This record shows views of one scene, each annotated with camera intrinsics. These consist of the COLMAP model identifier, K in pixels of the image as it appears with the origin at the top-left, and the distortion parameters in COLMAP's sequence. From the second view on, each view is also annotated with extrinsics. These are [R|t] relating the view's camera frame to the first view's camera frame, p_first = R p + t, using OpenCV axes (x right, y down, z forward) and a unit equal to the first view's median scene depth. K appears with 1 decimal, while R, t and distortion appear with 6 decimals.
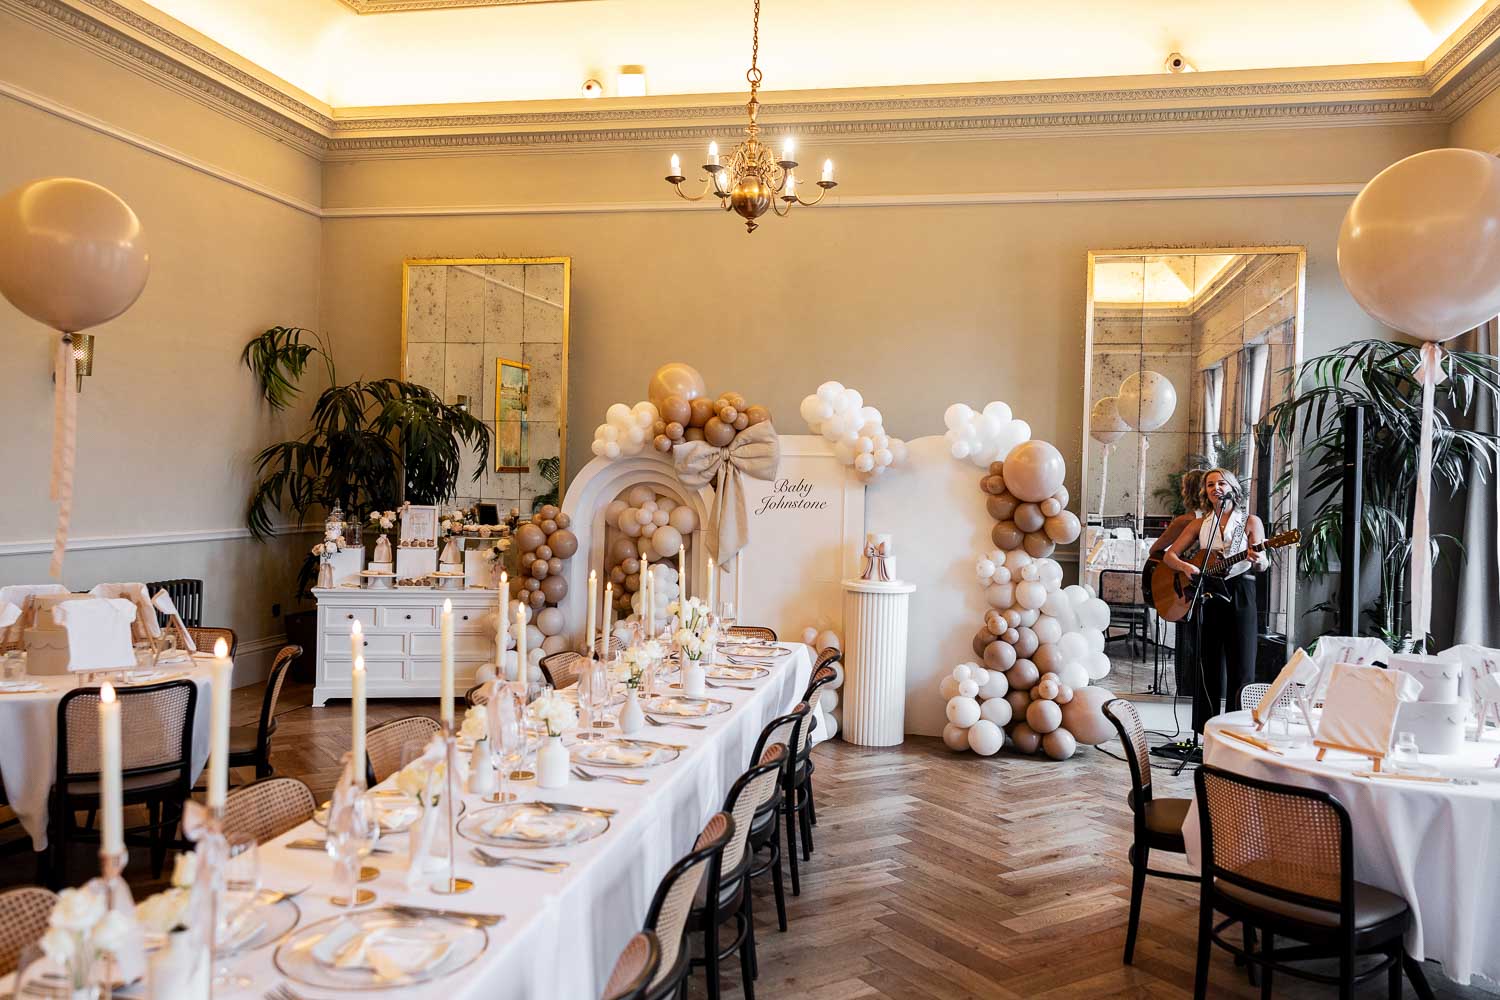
lens RADIAL K [[1196.2, 0, 742.4], [0, 1196.2, 496.0], [0, 0, 1]] dist [0.020735, -0.028773]
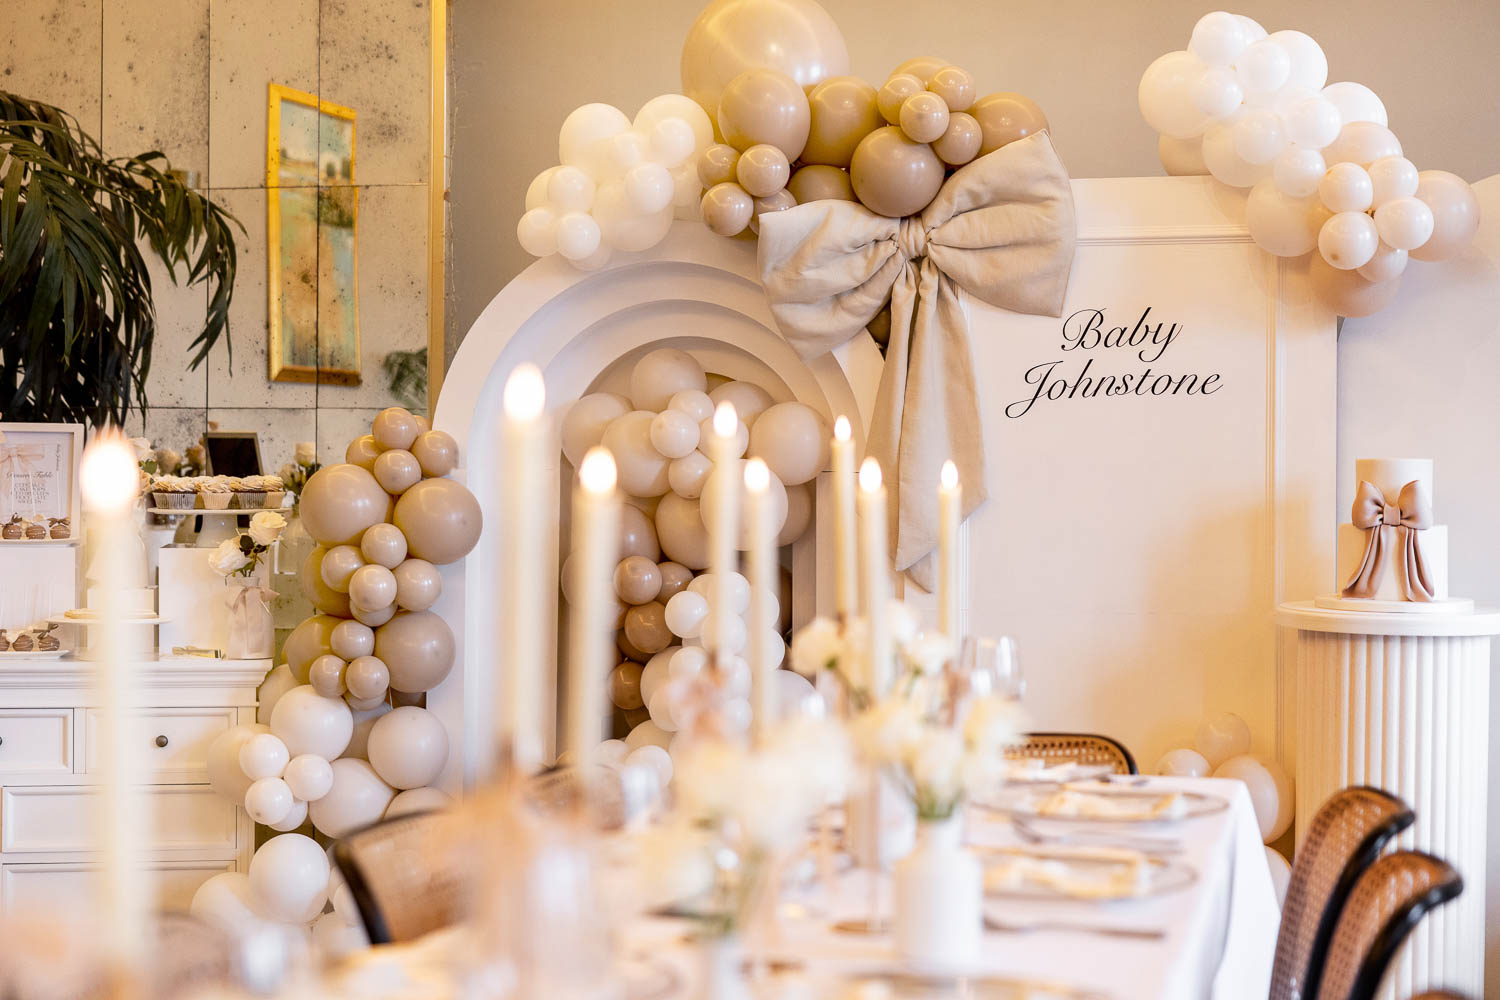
lens RADIAL K [[2603.5, 0, 783.2], [0, 2603.5, 495.6], [0, 0, 1]] dist [0.007307, 0.000000]
pose [[0.999487, -0.018341, -0.026265, -0.032991], [0.018101, 0.999793, -0.009330, 0.042895], [0.026431, 0.008849, 0.999611, 0.266820]]
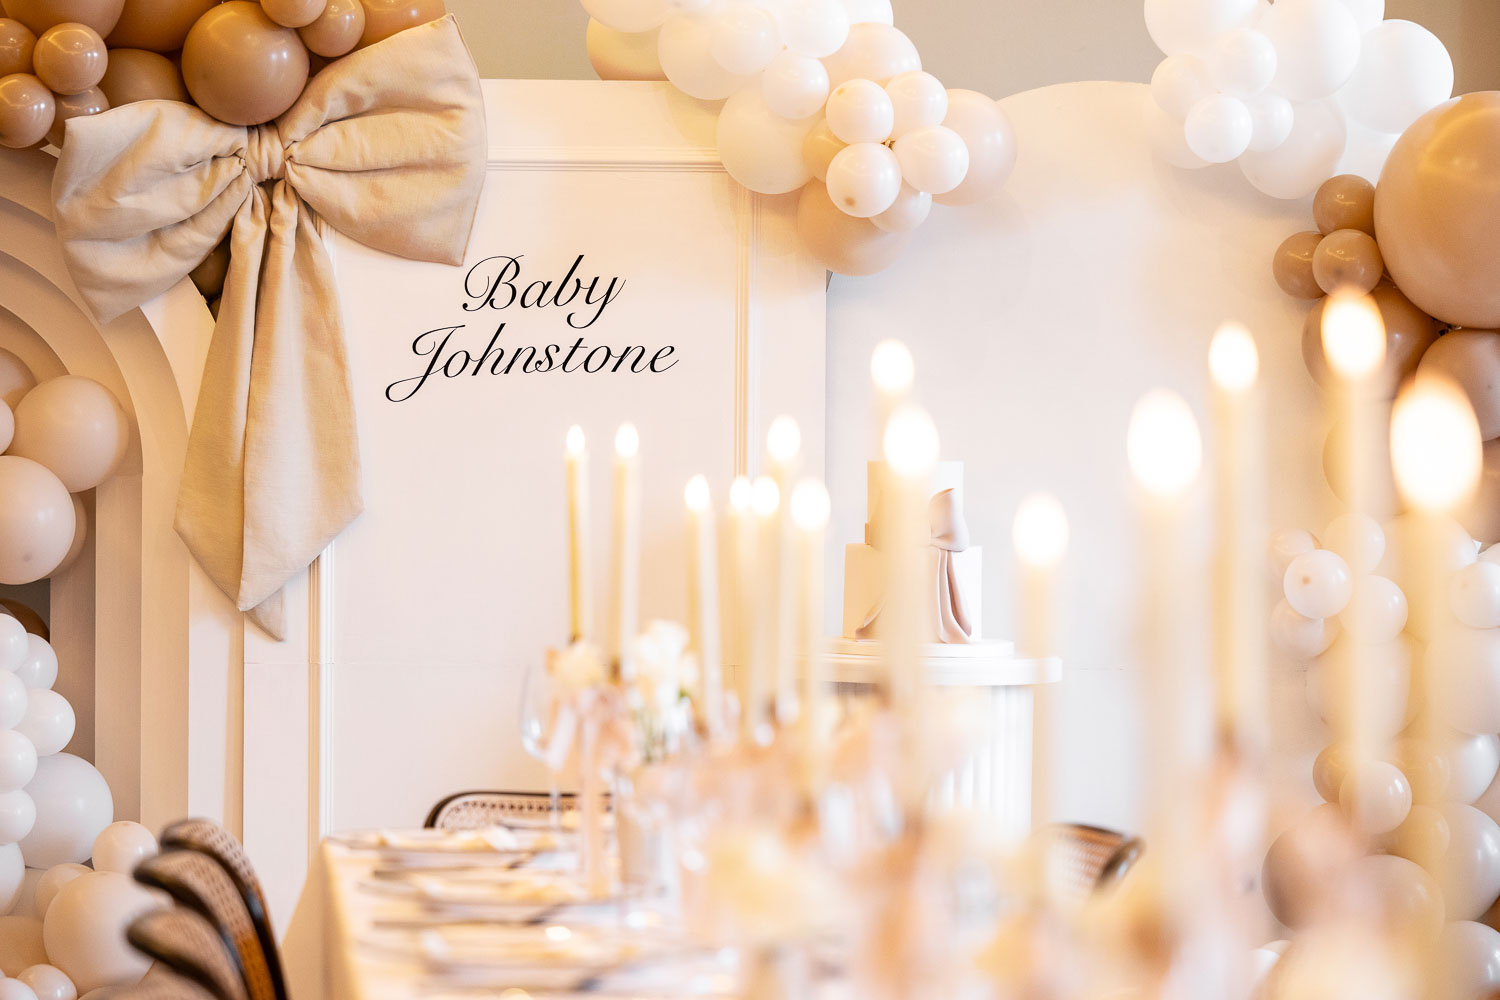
lens RADIAL K [[5298.7, 0, 748.9], [0, 5298.7, 509.4], [0, 0, 1]] dist [-0.061424, 0.000000]
pose [[0.959069, -0.017863, 0.282609, -0.226776], [0.019189, 0.999814, -0.001924, 0.041133], [-0.282523, 0.007268, 0.959233, -0.068773]]
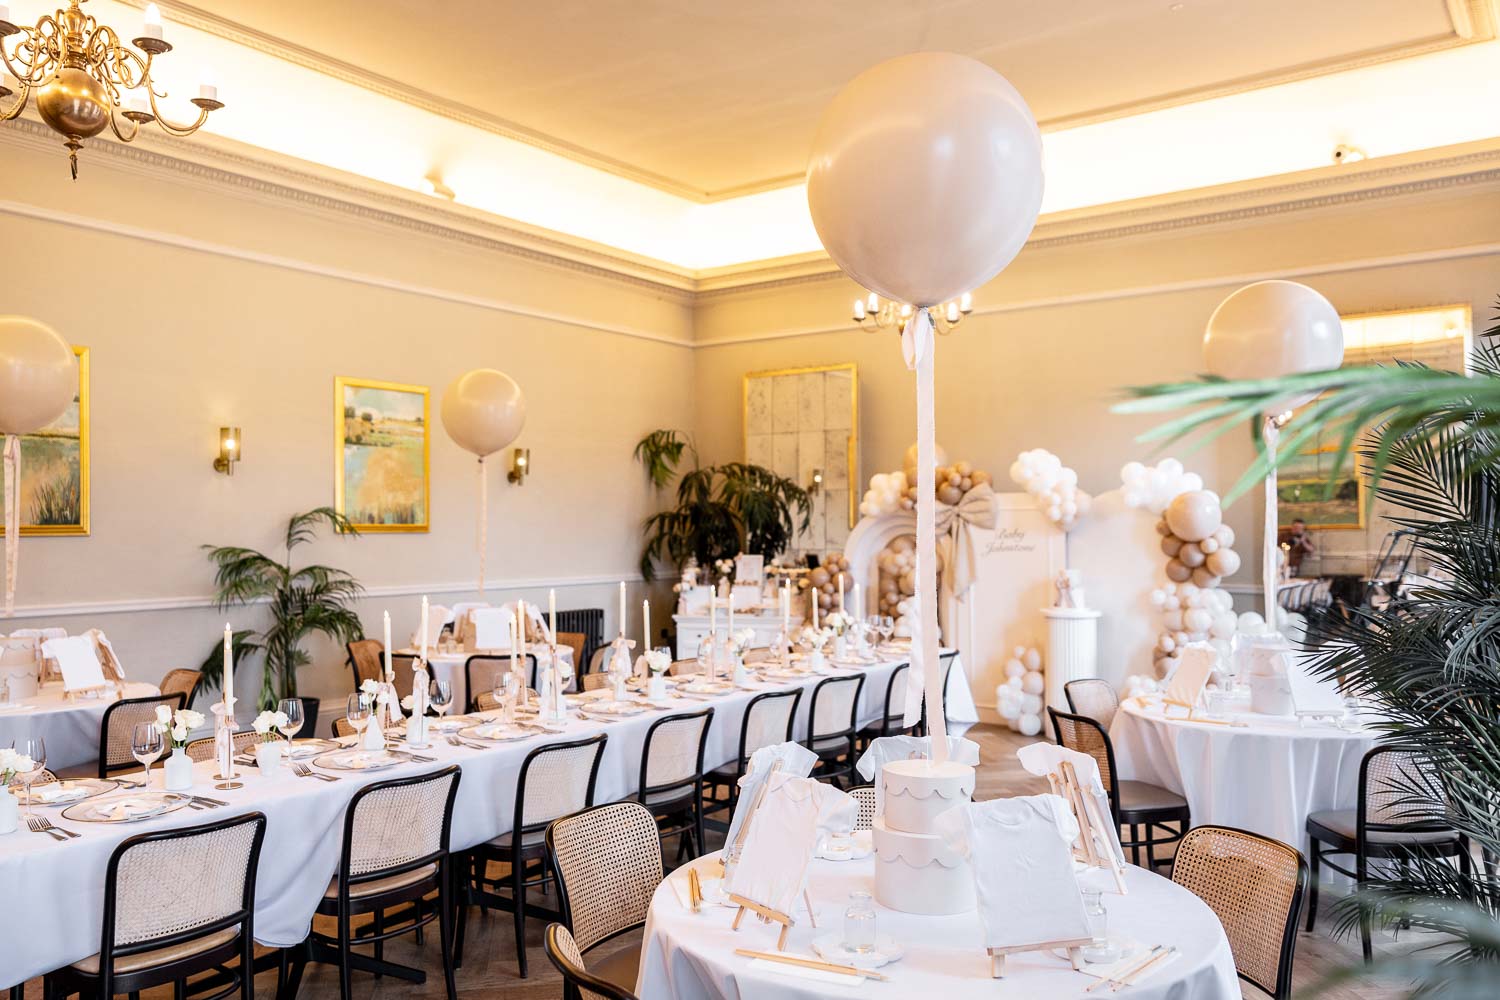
lens RADIAL K [[1196.2, 0, 737.8], [0, 1196.2, 494.1], [0, 0, 1]] dist [0.020735, -0.028773]
pose [[0.912580, -0.040347, -0.406904, 0.293713], [0.020742, 0.998407, -0.052479, 0.010115], [0.408373, 0.039452, 0.911962, -0.265055]]
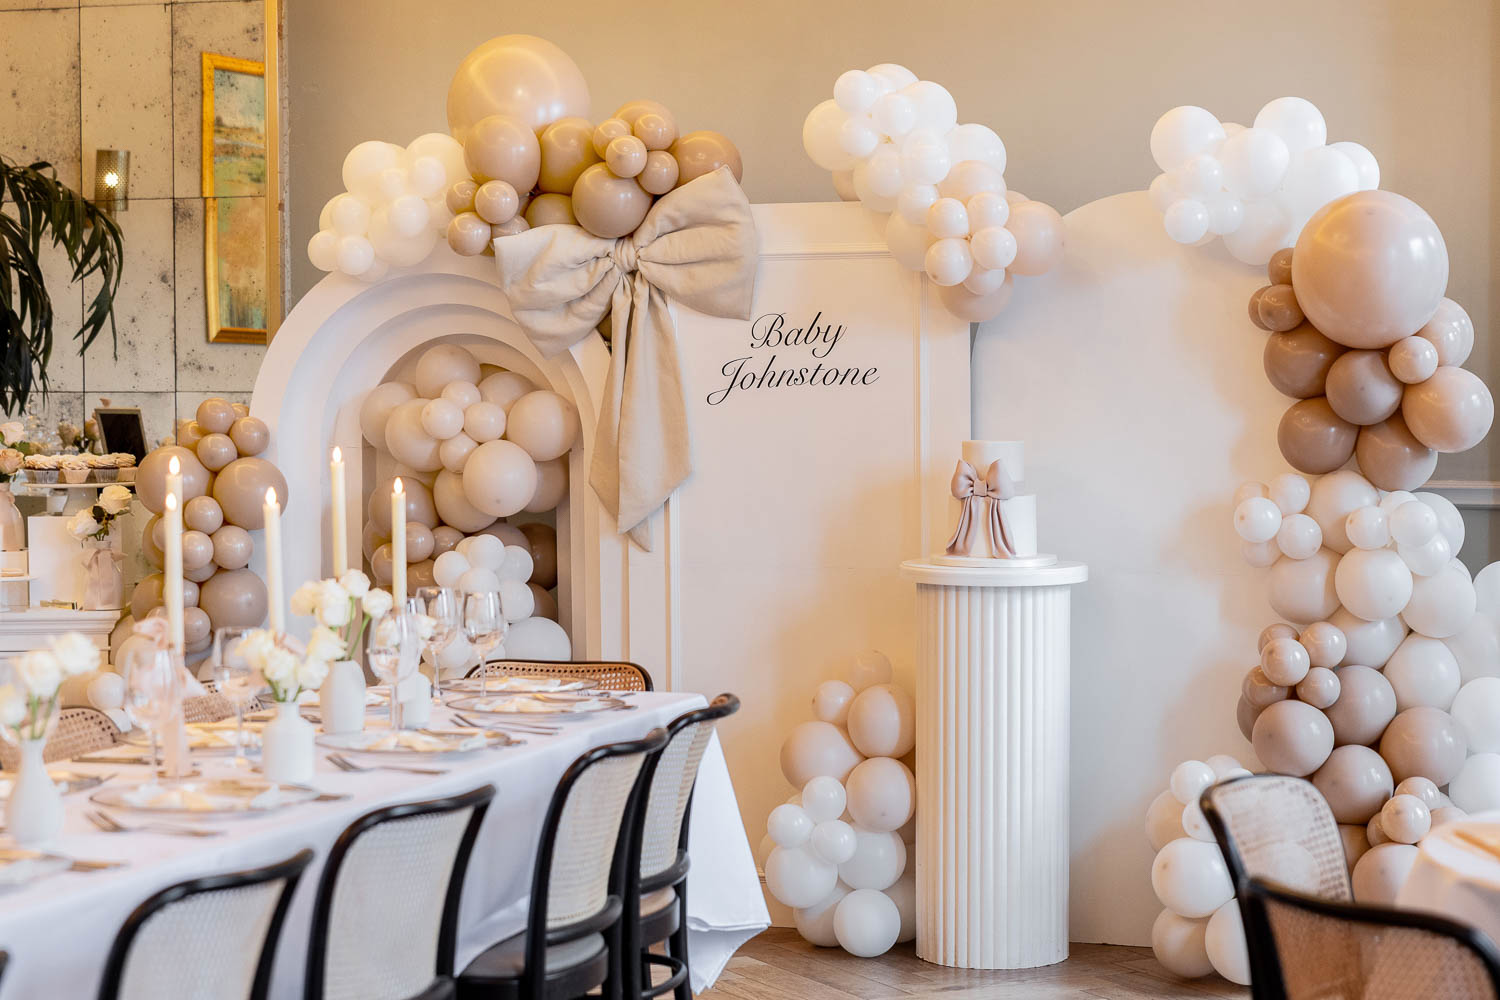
lens RADIAL K [[3253.9, 0, 787.7], [0, 3253.9, 495.6], [0, 0, 1]] dist [0.030938, 0.000000]
pose [[0.993617, -0.025309, -0.109930, 0.156734], [0.027335, 0.999483, 0.016956, 0.028020], [0.109444, -0.019852, 0.993795, -0.081385]]
